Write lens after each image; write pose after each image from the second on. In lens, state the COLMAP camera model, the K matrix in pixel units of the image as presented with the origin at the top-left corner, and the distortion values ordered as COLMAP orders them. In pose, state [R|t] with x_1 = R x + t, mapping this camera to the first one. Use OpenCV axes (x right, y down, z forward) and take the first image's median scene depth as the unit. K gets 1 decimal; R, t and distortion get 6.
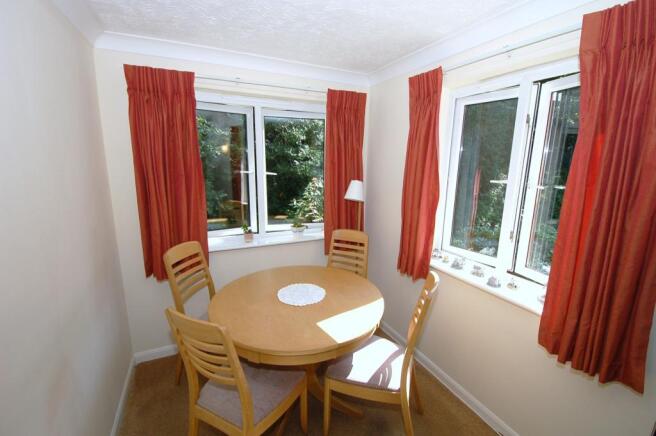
lens RADIAL K [[283.3, 0, 328.0], [0, 283.3, 218.0], [0, 0, 1]] dist [0.001272, -0.000180]
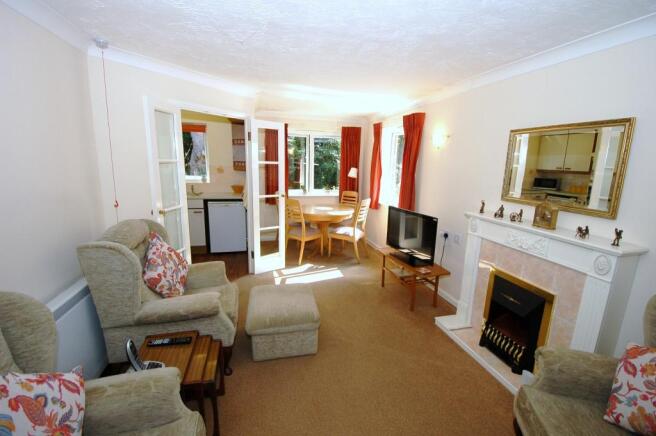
lens RADIAL K [[283.3, 0, 328.0], [0, 283.3, 218.0], [0, 0, 1]] dist [0.001272, -0.000180]
pose [[0.984055, 0.046693, -0.171625, 0.280952], [-0.046981, 0.998893, 0.002388, 0.243995], [0.171546, 0.005713, 0.985159, -1.116883]]
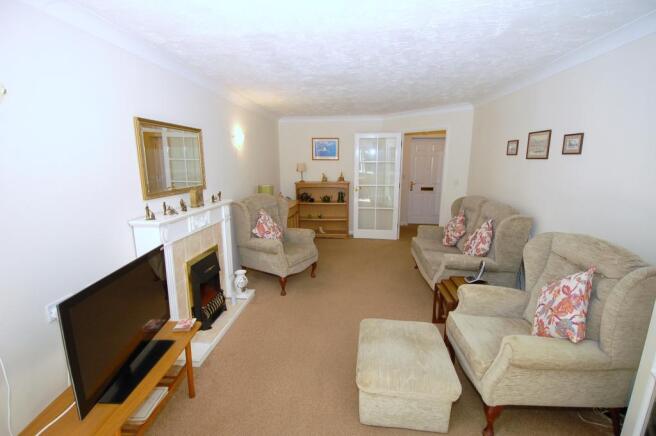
lens RADIAL K [[283.3, 0, 328.0], [0, 283.3, 218.0], [0, 0, 1]] dist [0.001272, -0.000180]
pose [[-0.862939, -0.119274, 0.491029, -0.167514], [0.085970, 0.922921, 0.375269, -0.056228], [-0.497941, 0.366048, -0.786170, 0.338184]]
